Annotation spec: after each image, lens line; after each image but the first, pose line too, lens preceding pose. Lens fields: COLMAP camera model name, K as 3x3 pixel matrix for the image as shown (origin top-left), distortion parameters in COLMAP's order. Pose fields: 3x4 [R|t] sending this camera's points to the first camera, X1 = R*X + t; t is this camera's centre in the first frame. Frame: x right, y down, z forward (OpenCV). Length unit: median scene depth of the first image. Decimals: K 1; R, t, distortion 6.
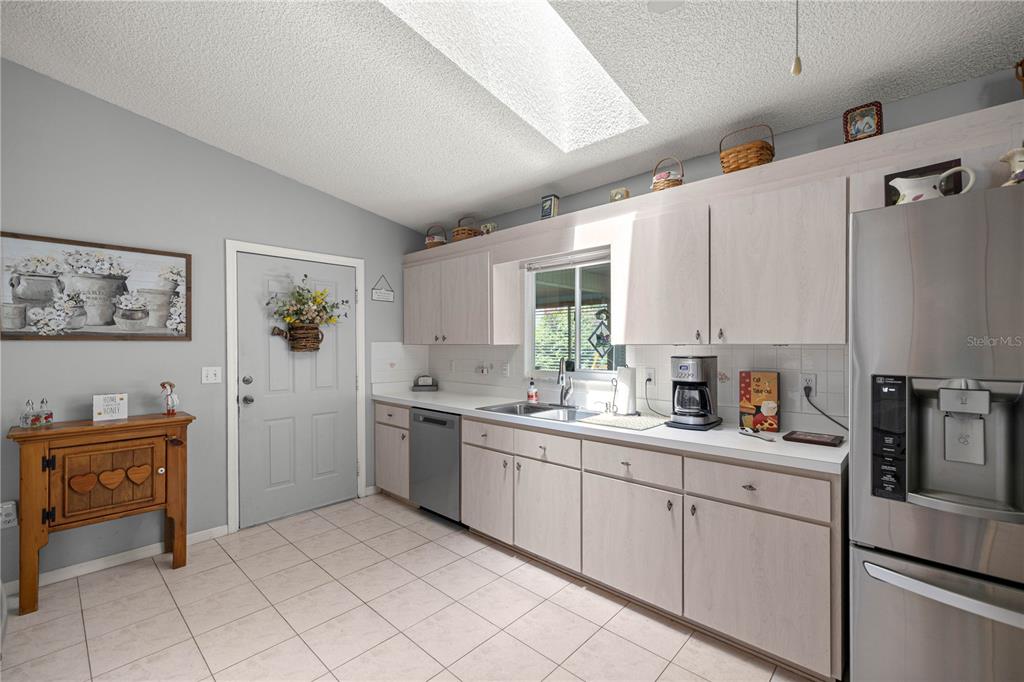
lens RADIAL K [[433.6, 0, 516.7], [0, 433.6, 346.0], [0, 0, 1]] dist [0.000375, -0.000705]
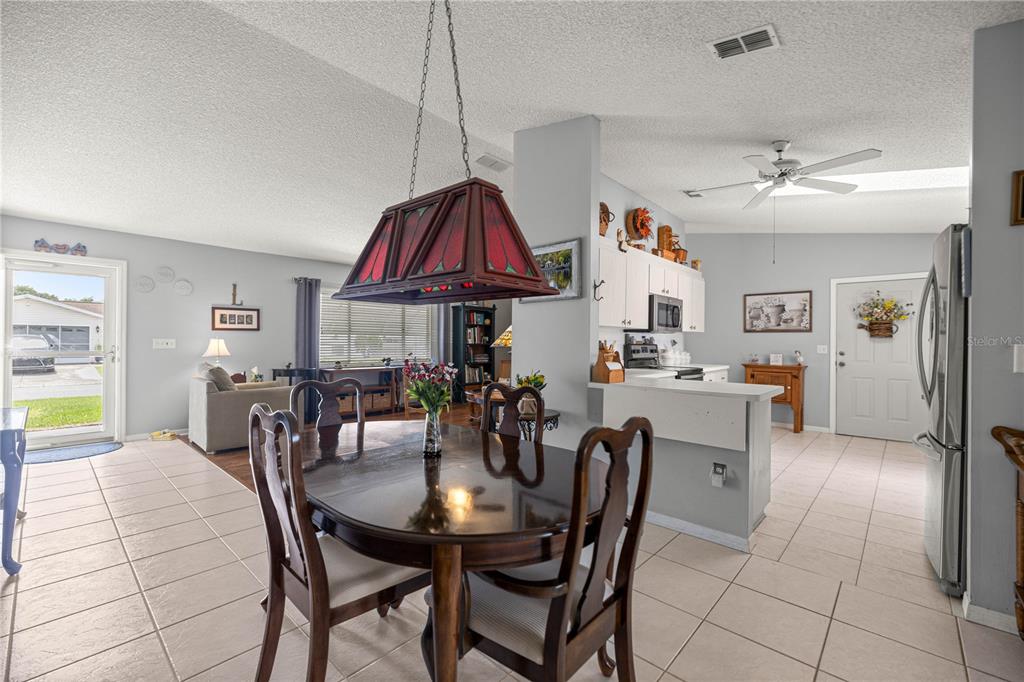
lens RADIAL K [[433.6, 0, 512.1], [0, 433.6, 340.9], [0, 0, 1]] dist [0.000375, -0.000705]
pose [[0.007794, -0.001106, -0.999969, 1.341519], [-0.014894, 0.999888, -0.001222, 0.055097], [0.999859, 0.014903, 0.007777, -0.454785]]
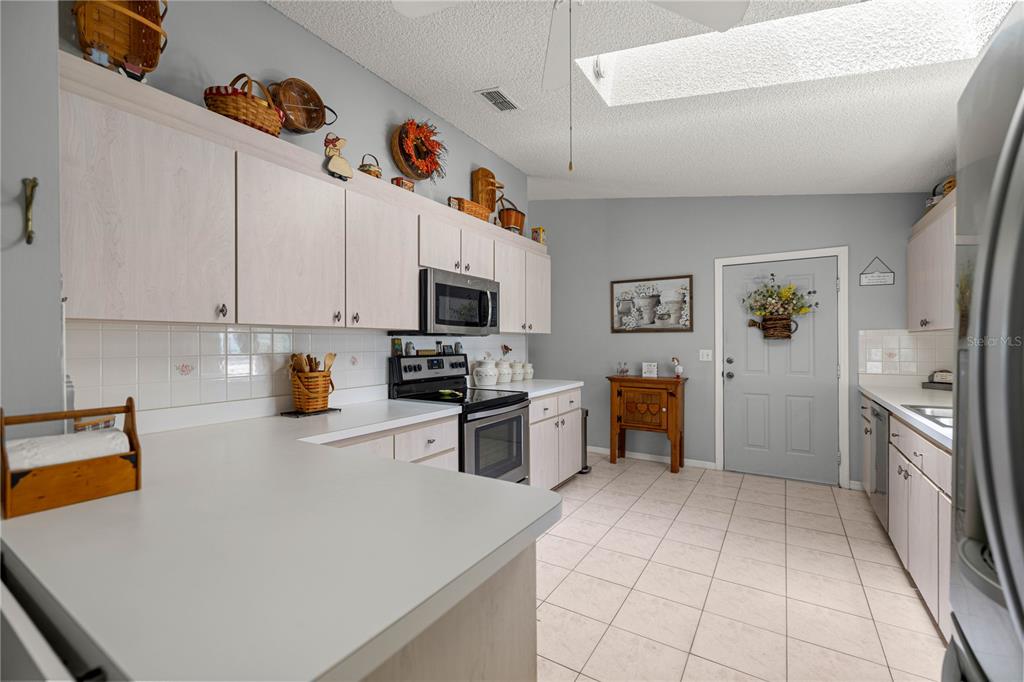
lens RADIAL K [[433.6, 0, 516.3], [0, 433.6, 342.4], [0, 0, 1]] dist [0.000375, -0.000705]
pose [[0.190133, 0.000429, -0.981758, 0.636049], [-0.001185, 0.999999, 0.000208, 0.025954], [0.981758, 0.001123, 0.190133, 0.111695]]
